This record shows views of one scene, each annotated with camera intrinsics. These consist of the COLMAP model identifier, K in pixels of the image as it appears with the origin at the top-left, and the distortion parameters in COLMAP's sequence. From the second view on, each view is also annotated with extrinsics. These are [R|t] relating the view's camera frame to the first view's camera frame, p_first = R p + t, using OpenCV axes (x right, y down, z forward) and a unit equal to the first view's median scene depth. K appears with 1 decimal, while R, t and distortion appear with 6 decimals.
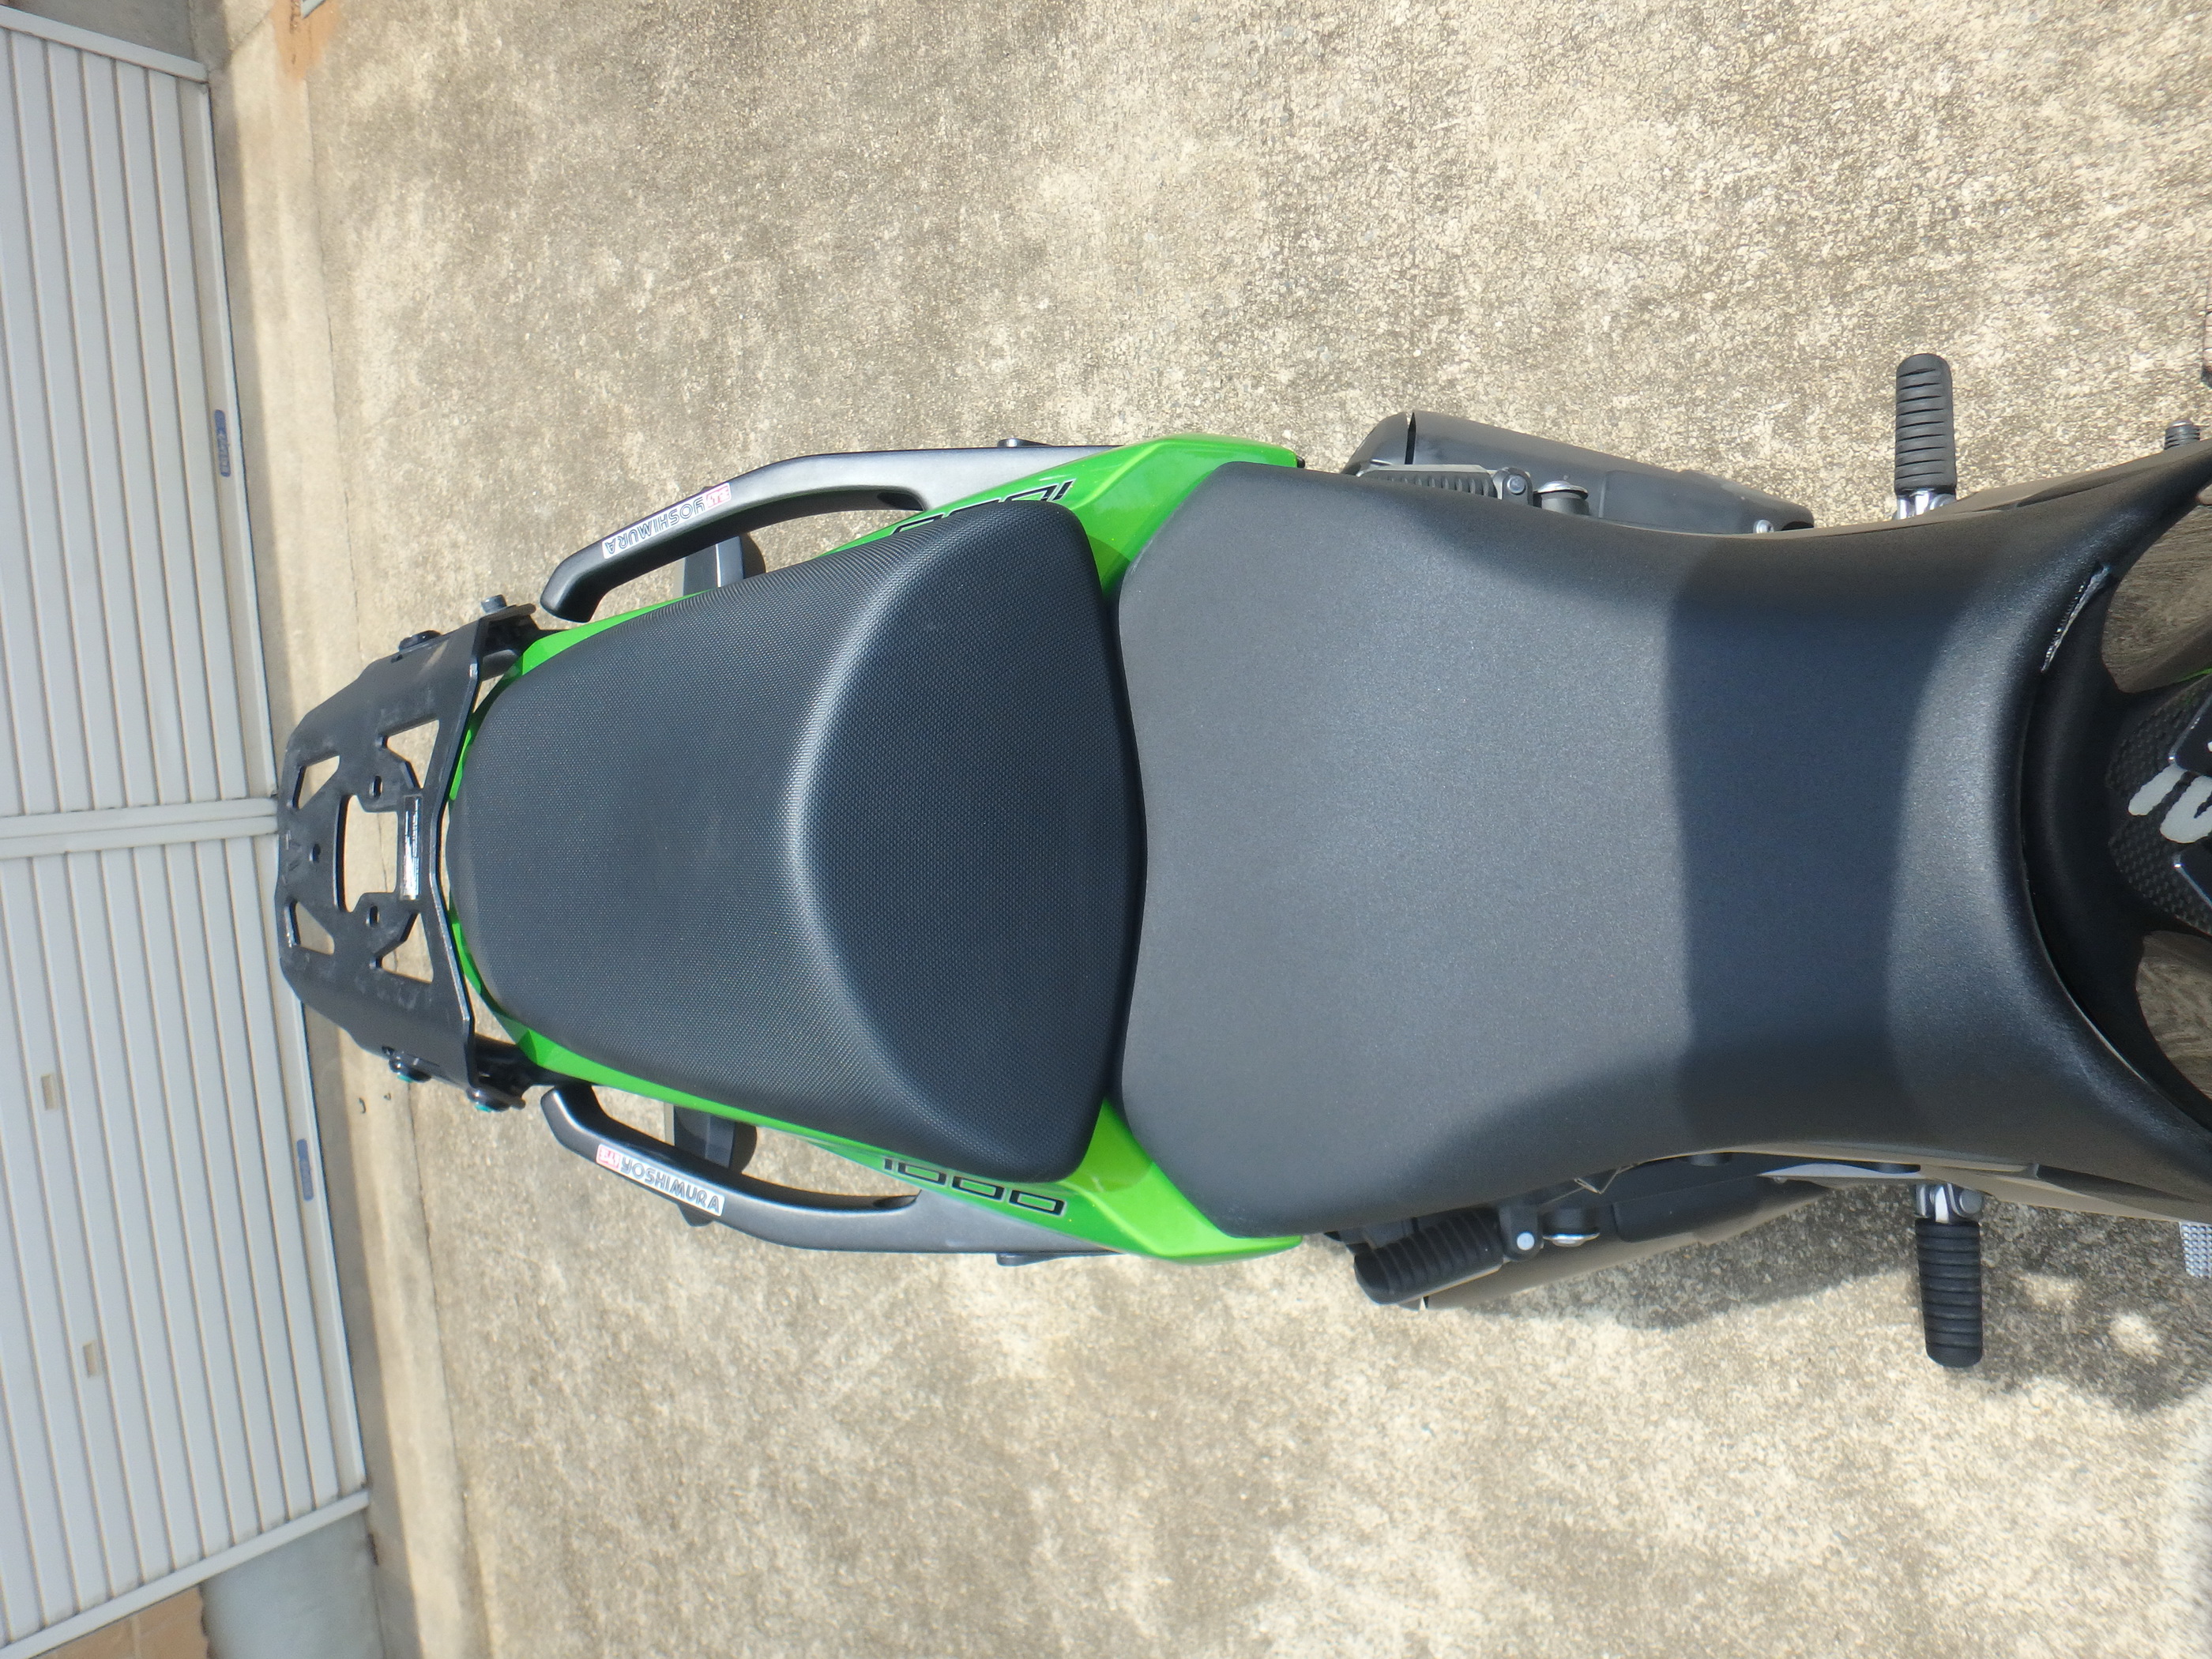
lens RADIAL K [[1362.8, 0, 1107.6], [0, 1362.8, 851.9], [0, 0, 1]] dist [-0.046839, 0.010860]
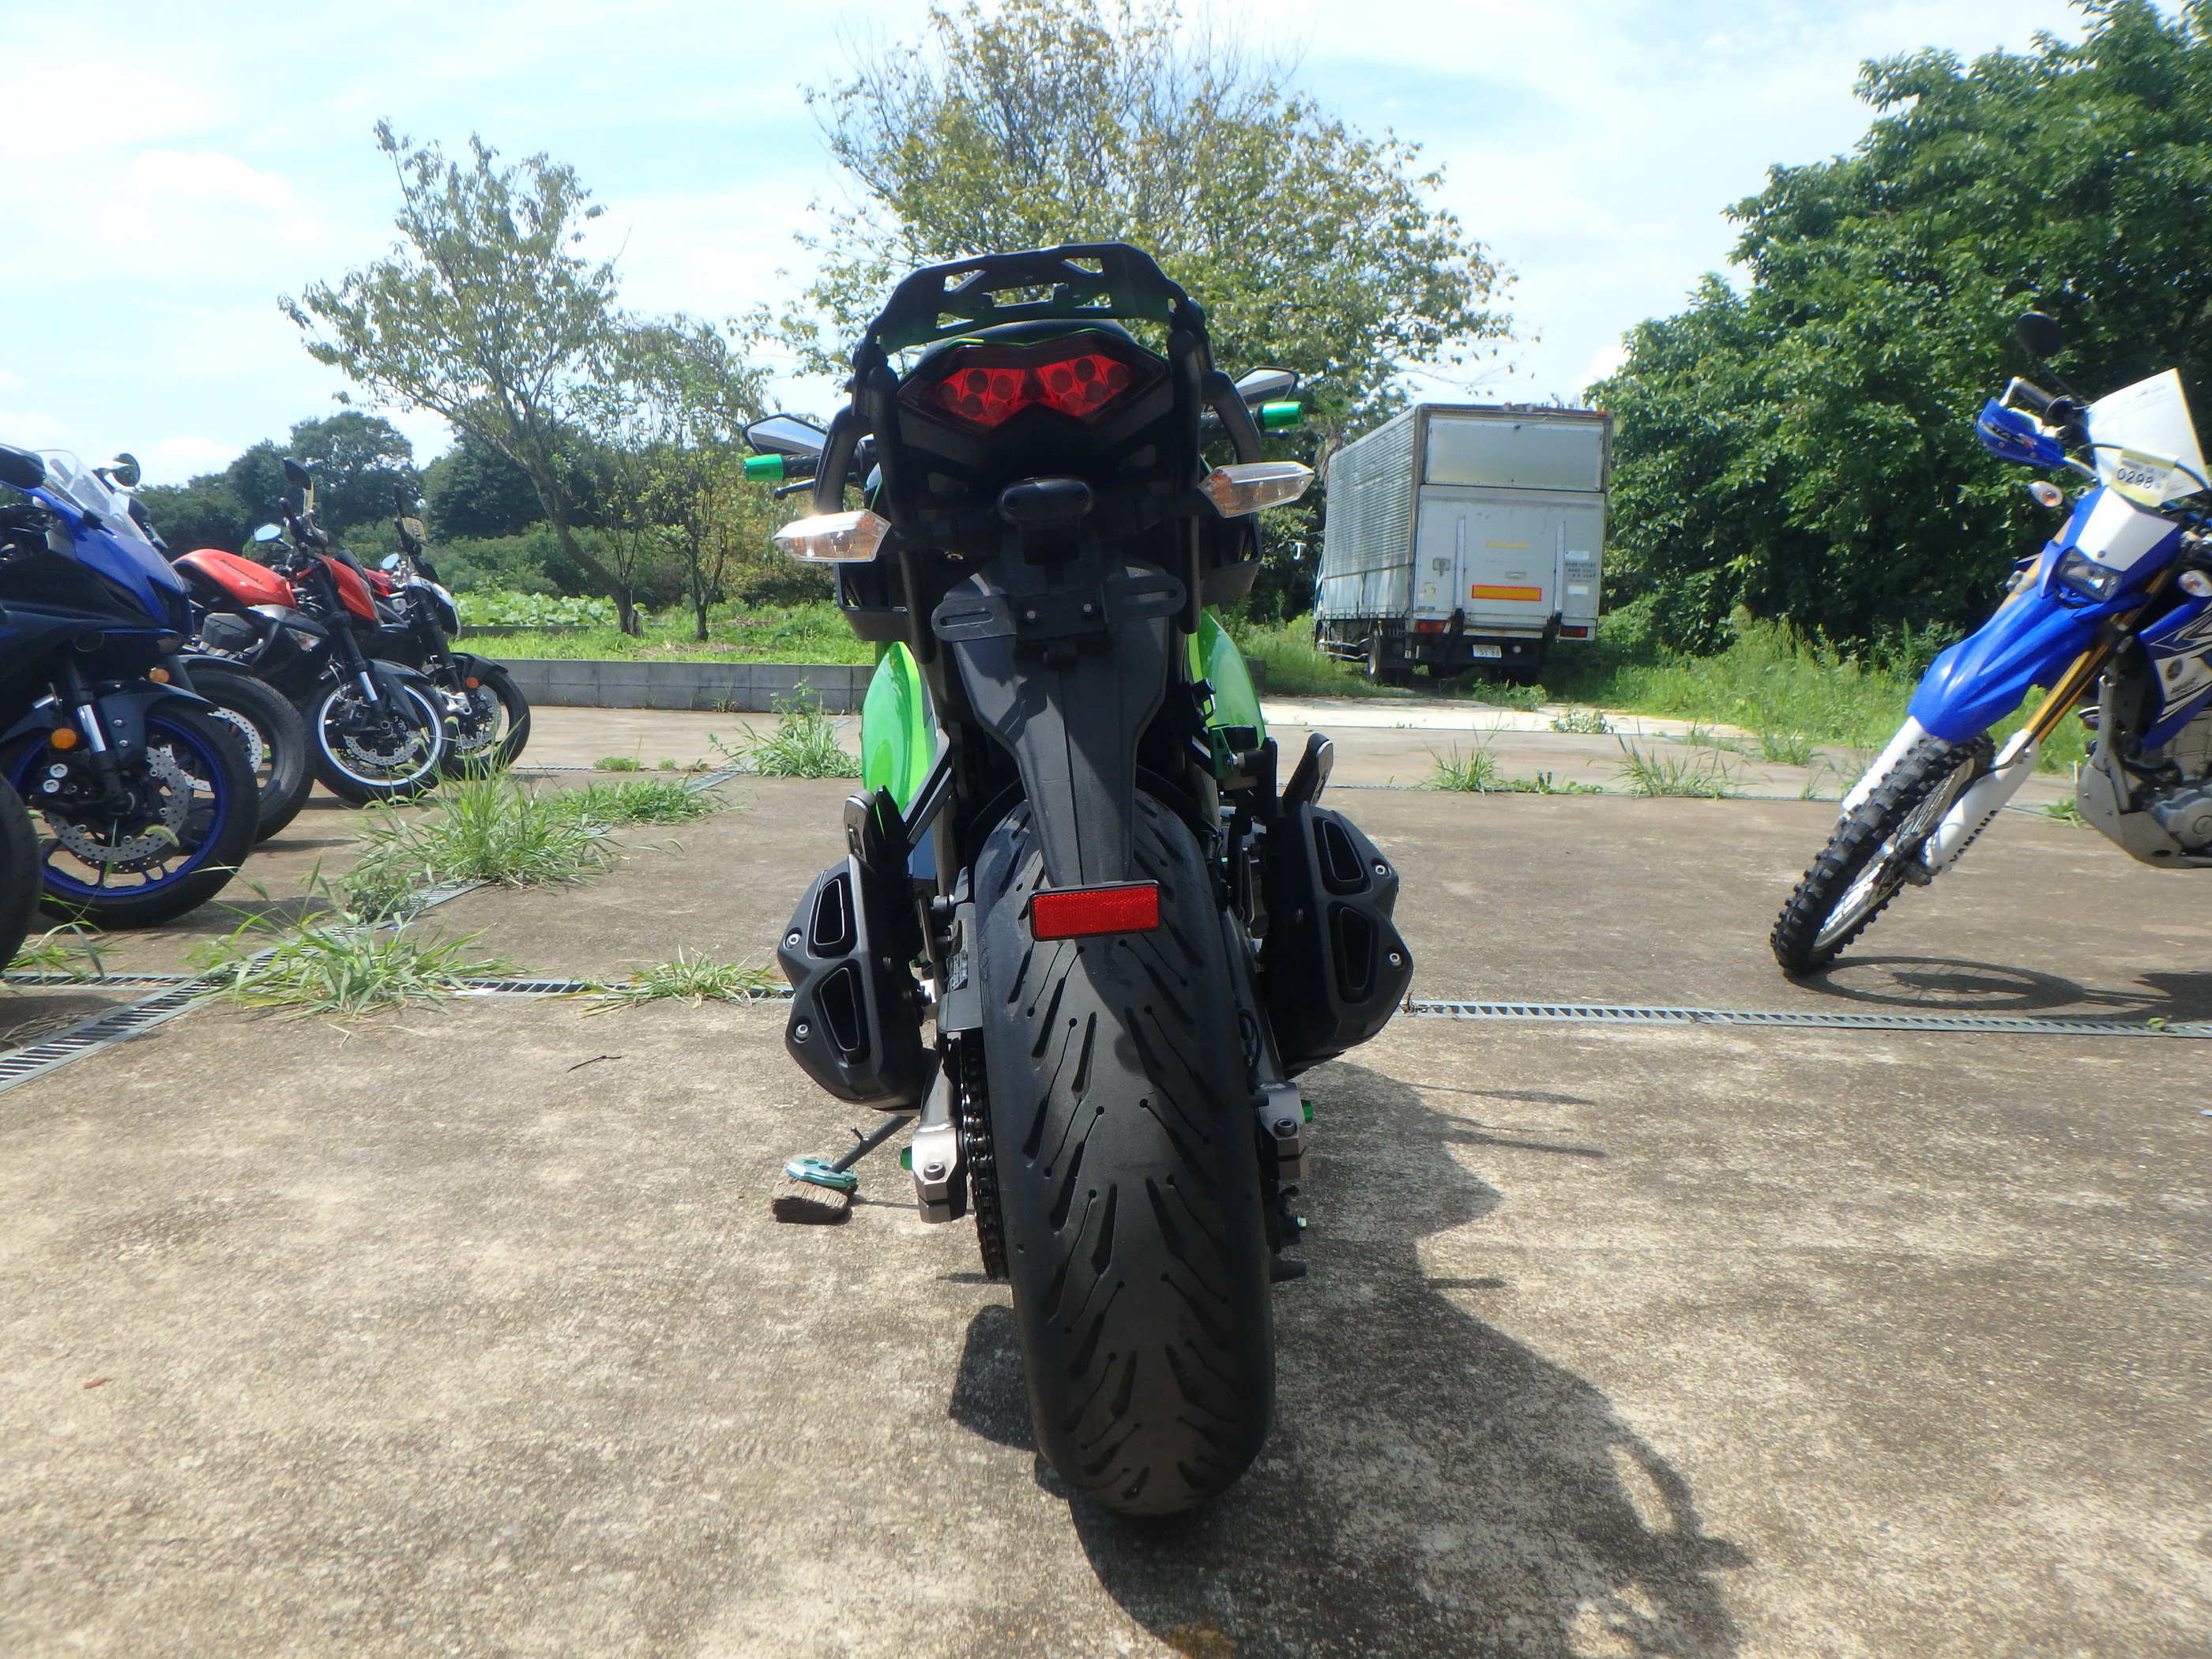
lens RADIAL K [[1692.2, 0, 1093.2], [0, 1692.2, 791.1], [0, 0, 1]] dist [-0.018993, 0.021806]
pose [[0.045381, 0.532508, 0.845207, -0.887113], [0.996392, -0.084870, -0.000028, 0.007812], [0.071718, 0.842159, -0.534439, 1.197530]]
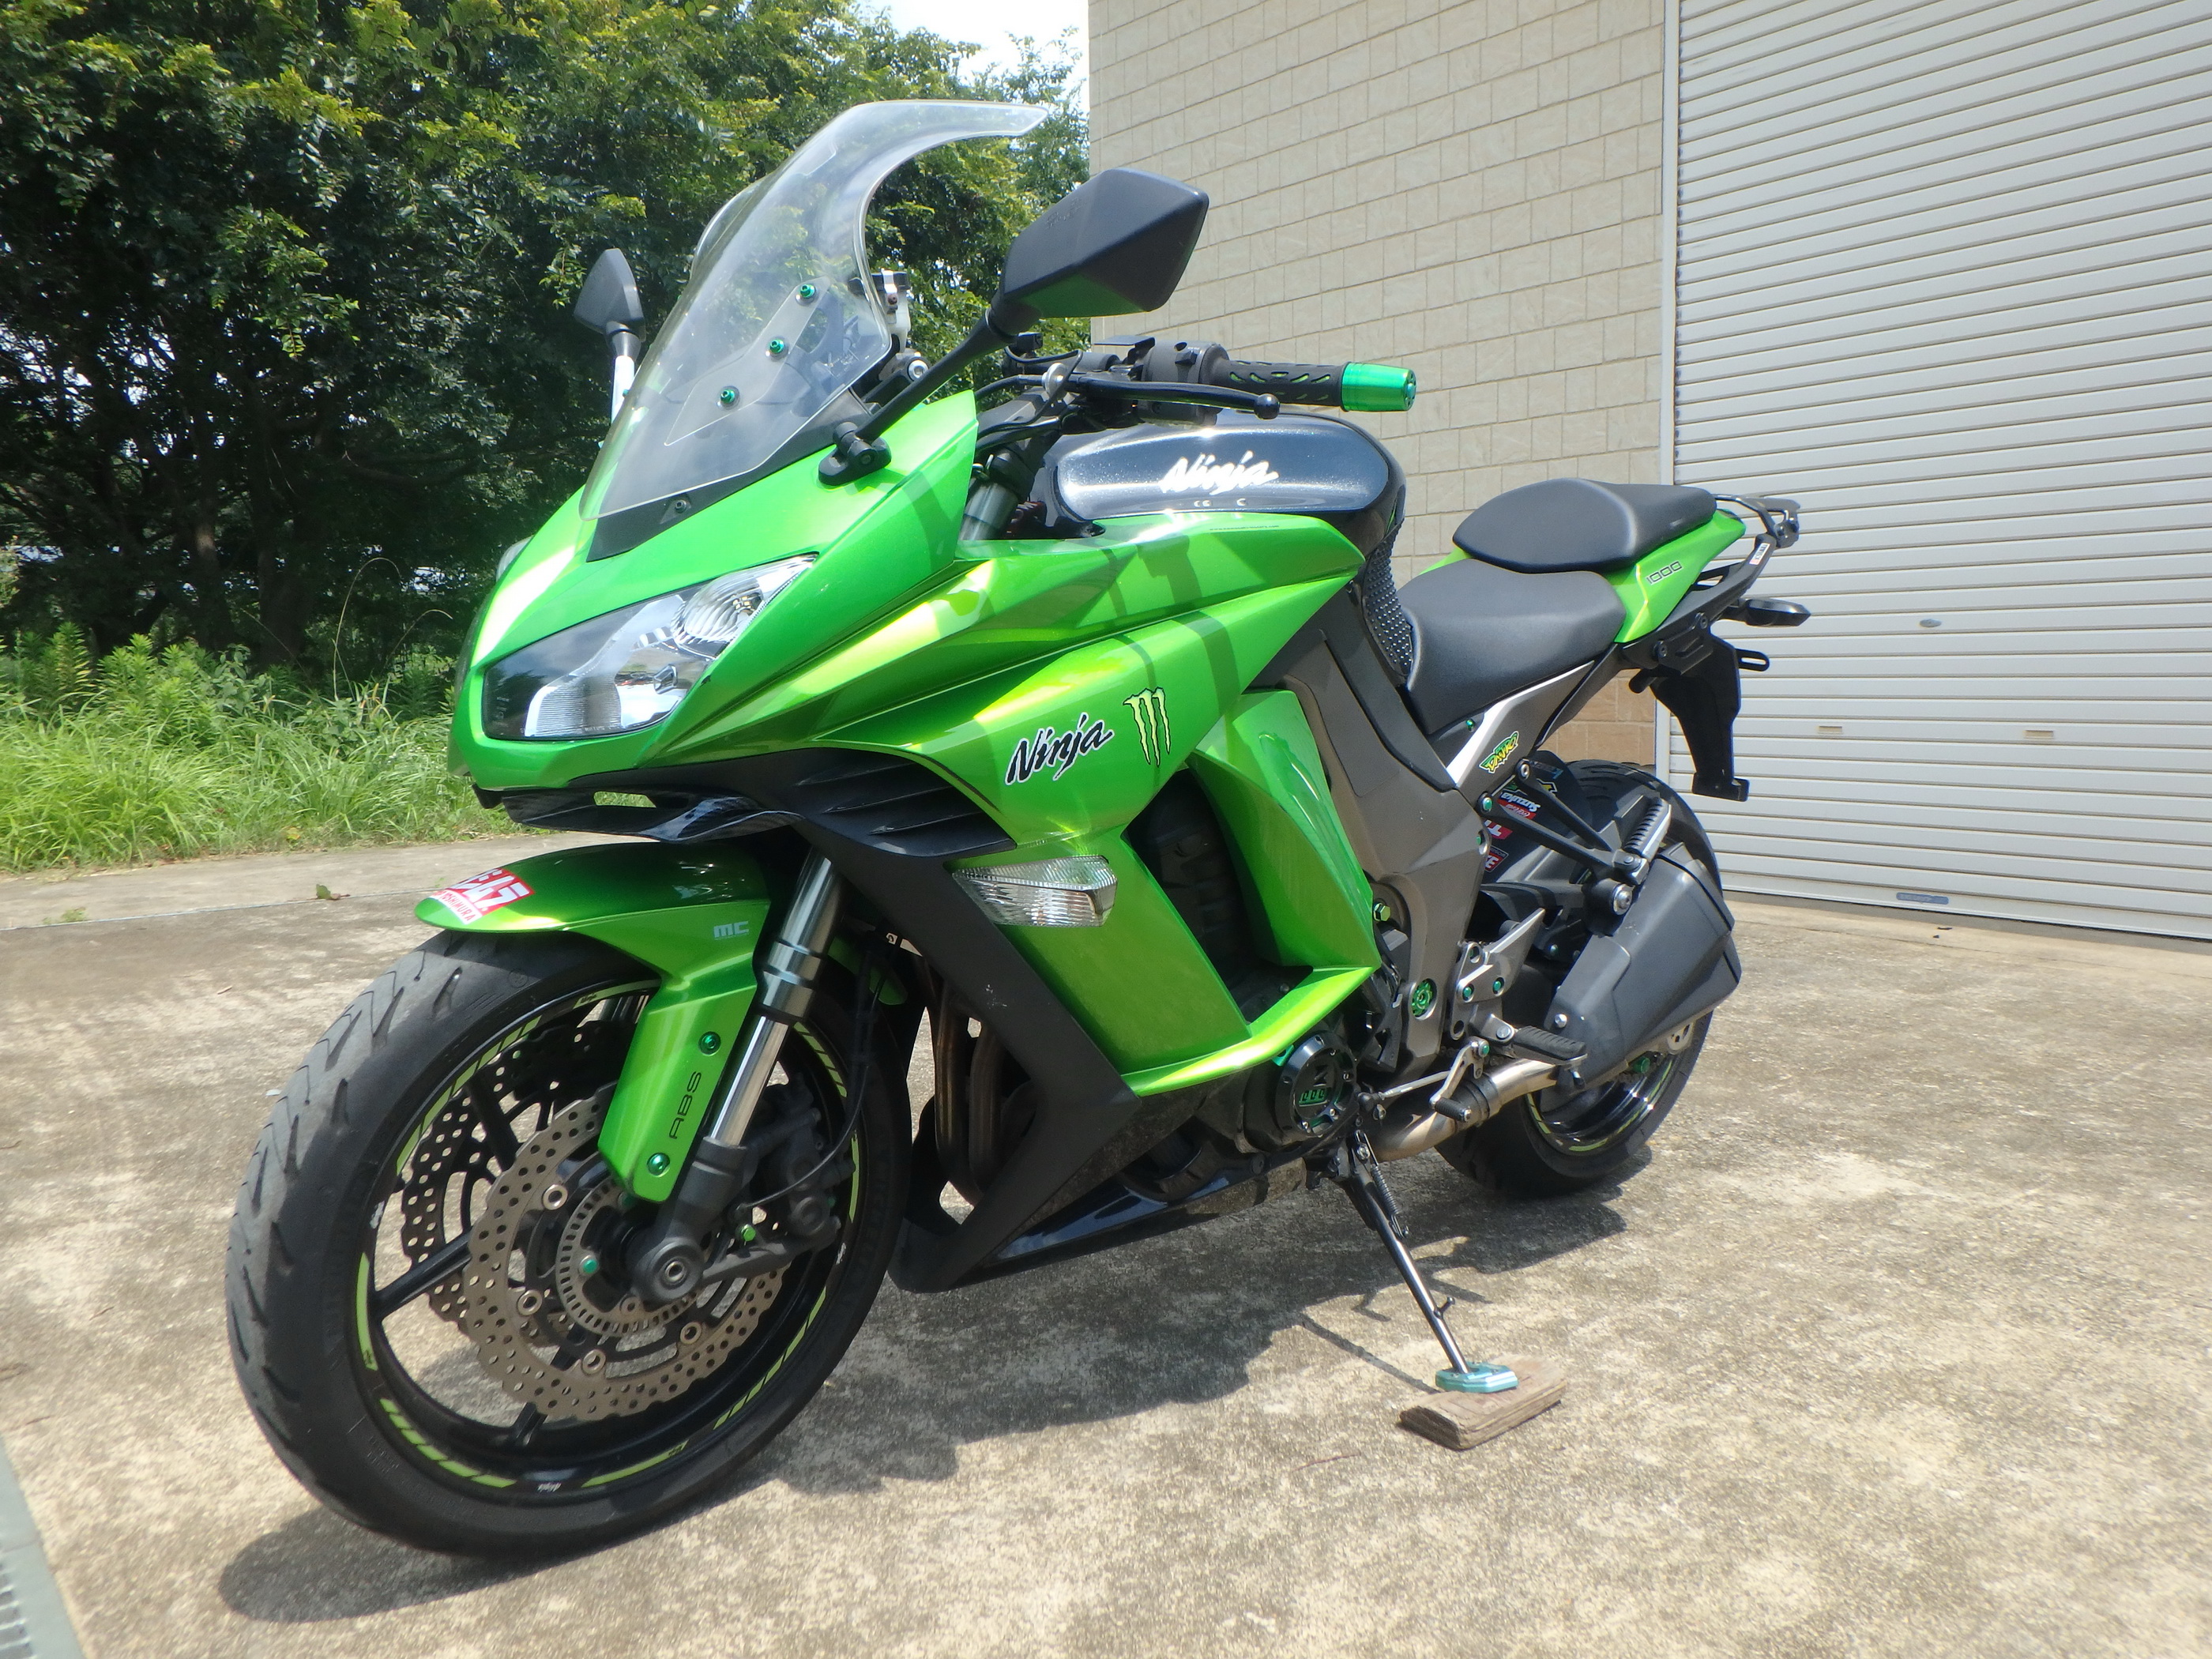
lens RADIAL K [[1692.2, 0, 1107.2], [0, 1692.2, 781.9], [0, 0, 1]] dist [-0.018993, 0.021806]
pose [[-0.641949, 0.644941, -0.414671, 1.018713], [-0.642241, -0.156860, 0.750281, -0.951576], [0.418841, 0.747961, 0.514904, -0.424702]]
